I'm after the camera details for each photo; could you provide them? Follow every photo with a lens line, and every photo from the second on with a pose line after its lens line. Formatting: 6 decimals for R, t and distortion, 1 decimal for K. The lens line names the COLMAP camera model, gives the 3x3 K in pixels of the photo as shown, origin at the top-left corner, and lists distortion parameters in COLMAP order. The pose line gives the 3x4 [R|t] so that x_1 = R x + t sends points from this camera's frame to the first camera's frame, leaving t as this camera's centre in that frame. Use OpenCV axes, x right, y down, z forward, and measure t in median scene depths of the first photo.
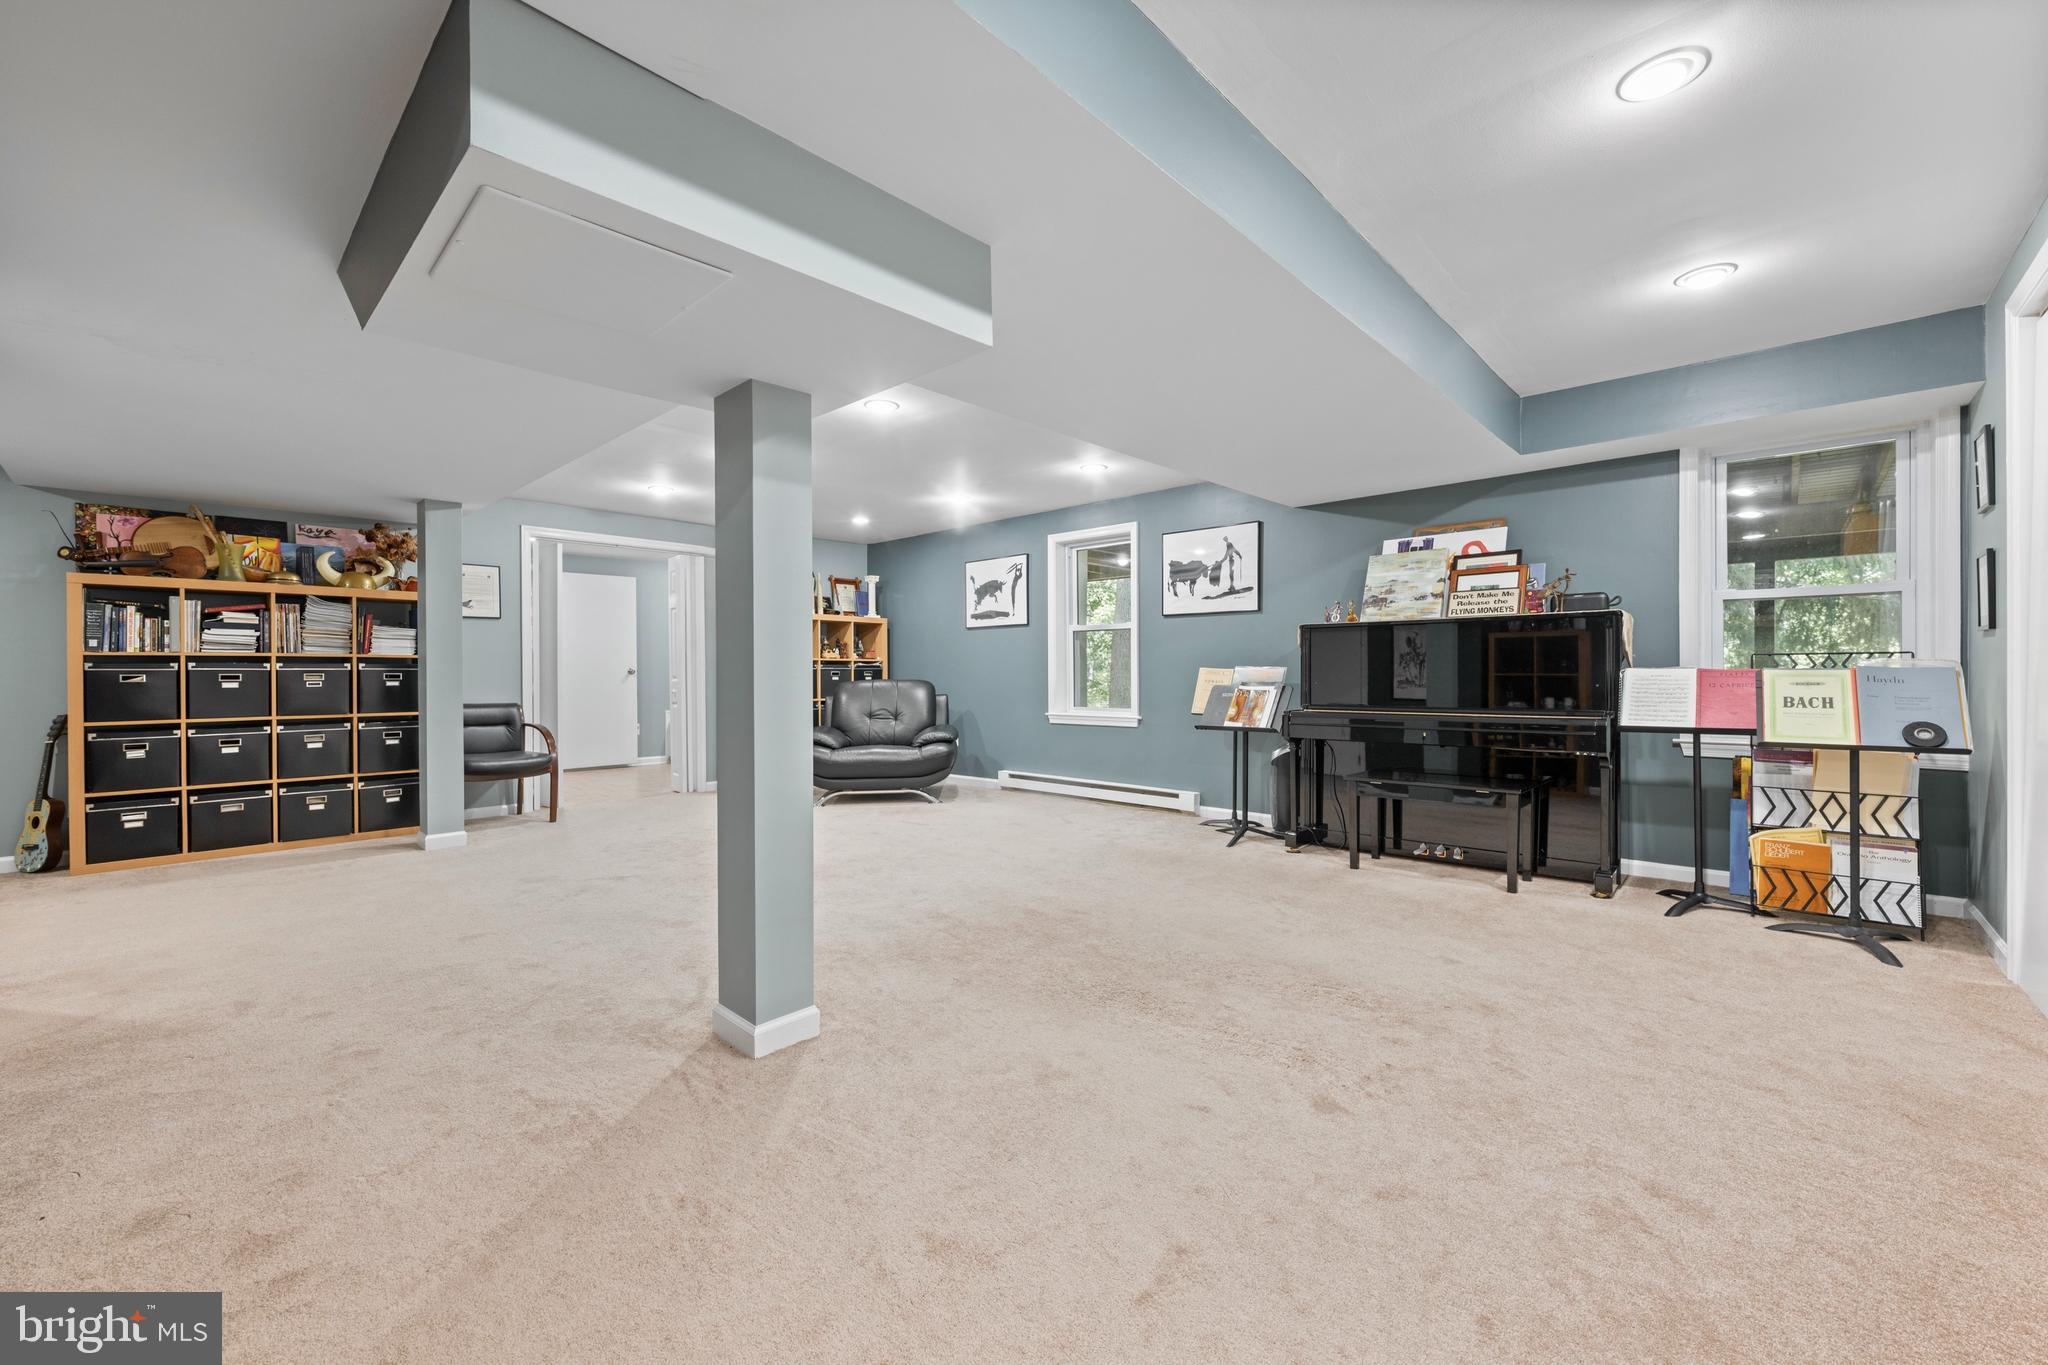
lens RADIAL K [[813.6, 0, 1013.3], [0, 813.6, 676.5], [0, 0, 1]] dist [0.000925, -0.000195]
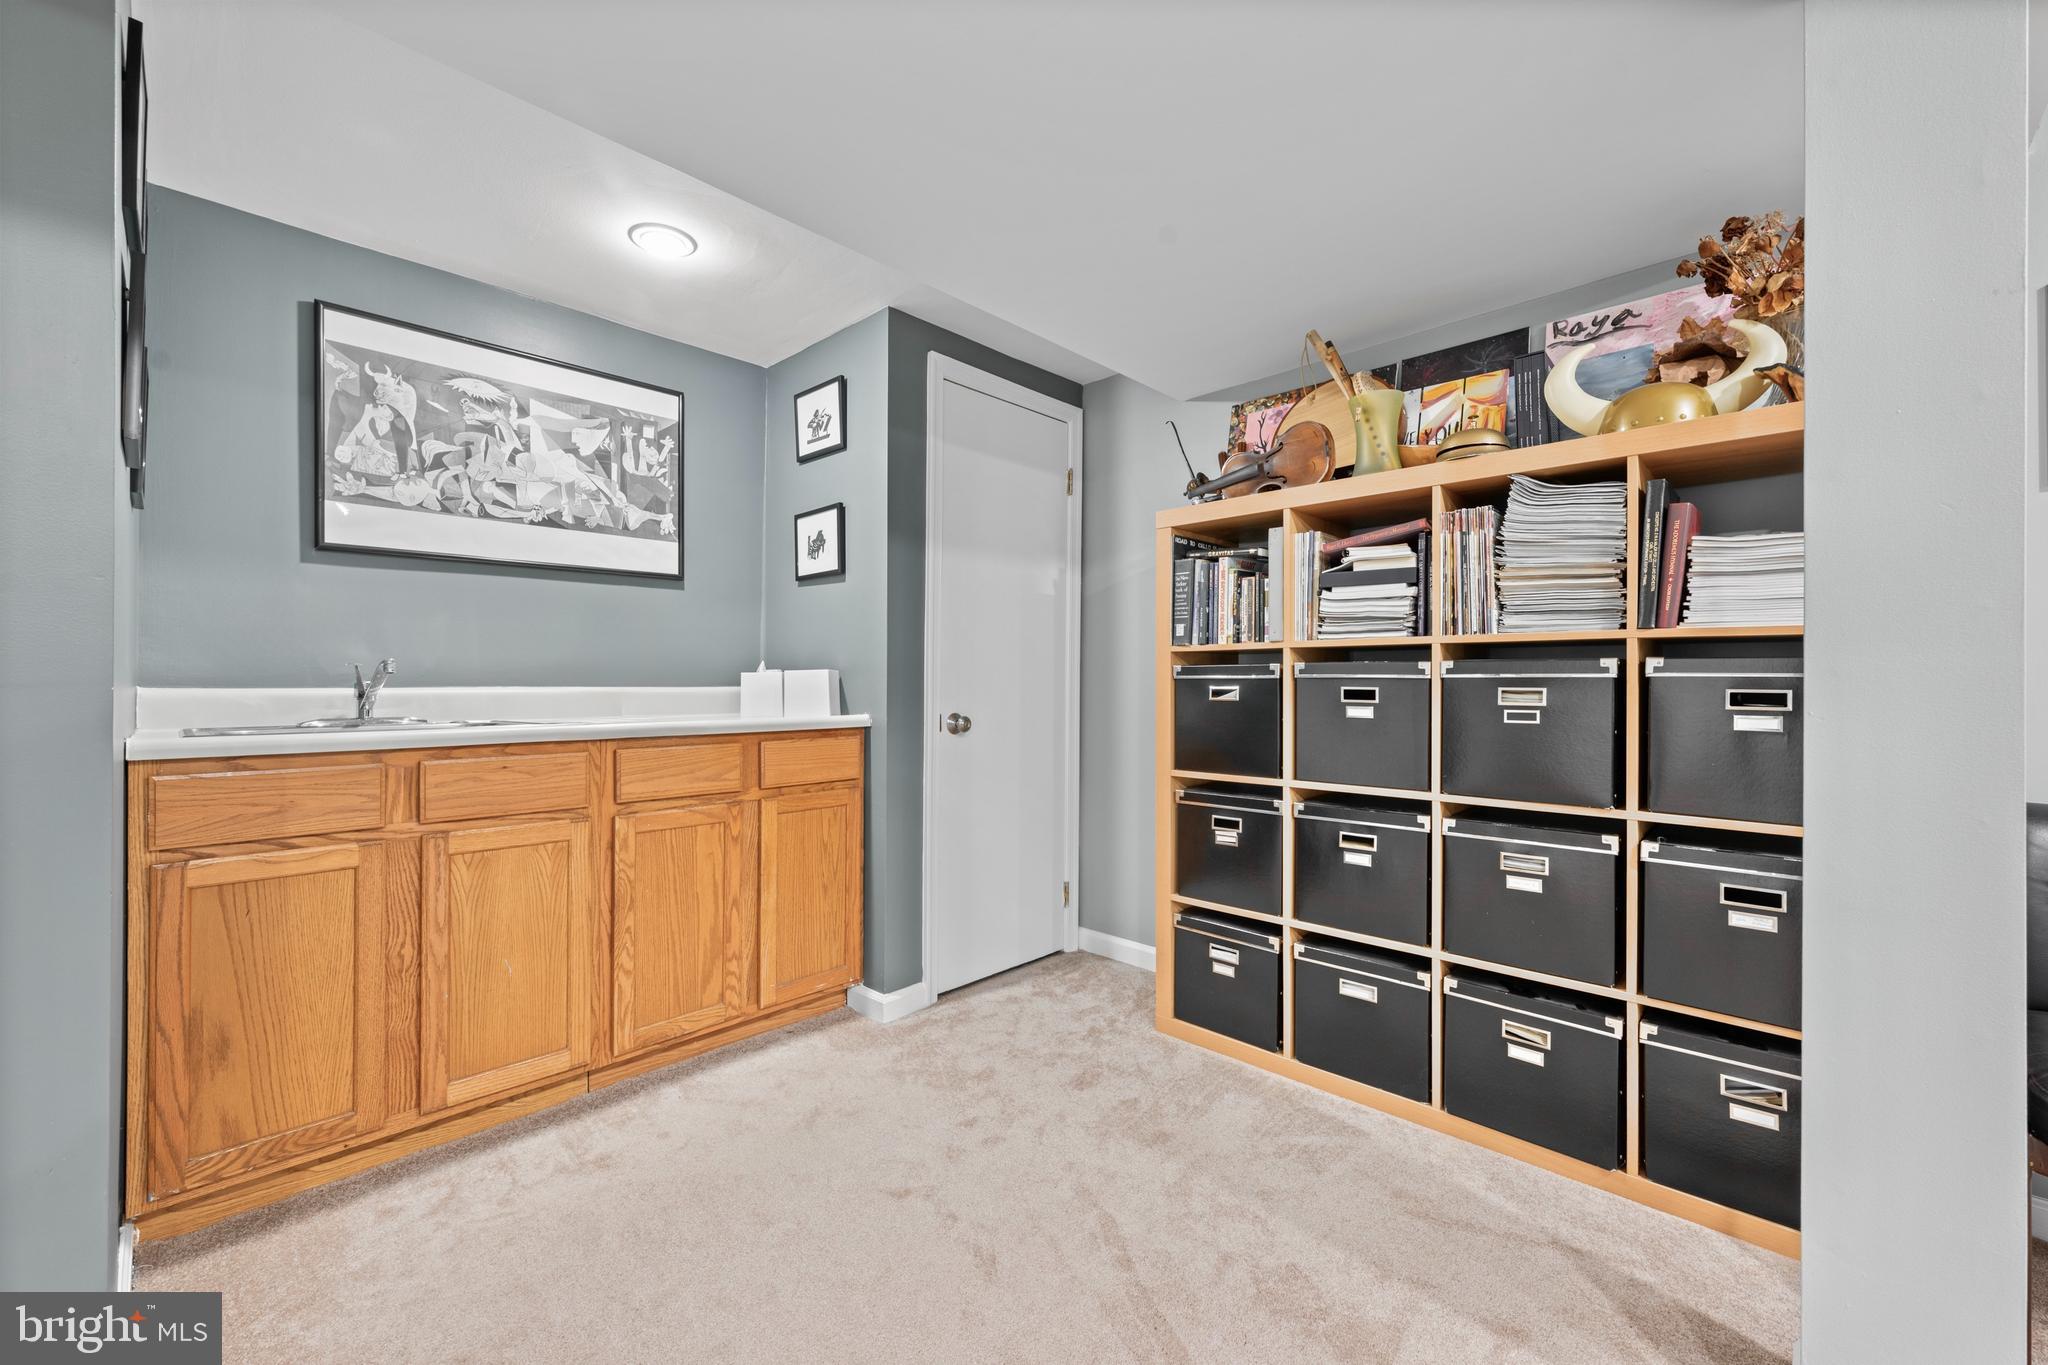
lens RADIAL K [[813.6, 0, 1013.7], [0, 813.6, 680.4], [0, 0, 1]] dist [0.000925, -0.000195]
pose [[0.006009, 0.004760, -0.999971, -0.505142], [-0.005738, 0.999972, 0.004725, -0.007245], [0.999965, 0.005709, 0.006037, 0.784521]]
